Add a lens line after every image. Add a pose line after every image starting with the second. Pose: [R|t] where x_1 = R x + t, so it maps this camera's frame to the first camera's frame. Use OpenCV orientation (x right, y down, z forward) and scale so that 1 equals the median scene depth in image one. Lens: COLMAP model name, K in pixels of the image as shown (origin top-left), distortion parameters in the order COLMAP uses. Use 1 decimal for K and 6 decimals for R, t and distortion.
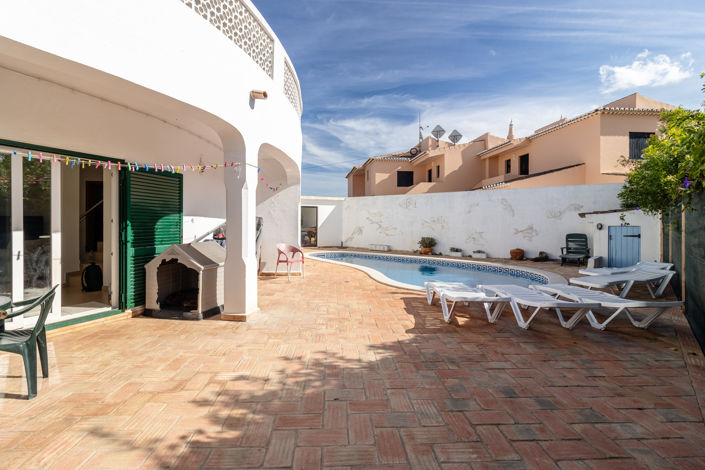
lens RADIAL K [[324.5, 0, 347.2], [0, 324.5, 221.5], [0, 0, 1]] dist [0.003032, 0.000922]
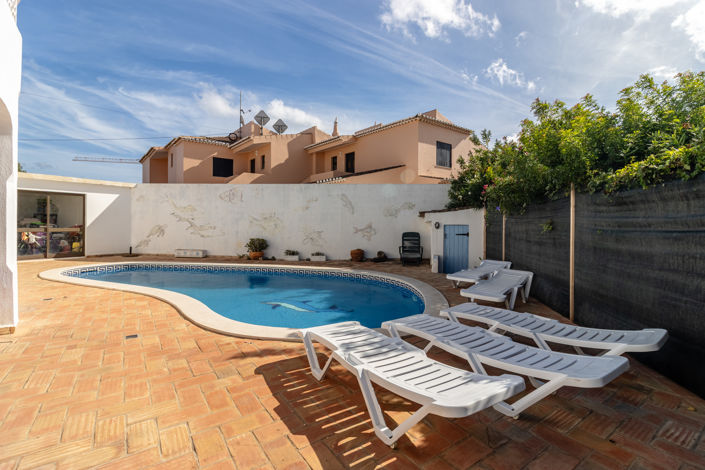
lens RADIAL K [[324.5, 0, 347.2], [0, 324.5, 221.5], [0, 0, 1]] dist [0.003032, 0.000922]
pose [[0.845507, 0.003624, 0.533952, 0.005270], [-0.008299, 0.999945, 0.006355, -0.000338], [-0.533900, -0.009805, 0.845491, 0.183798]]
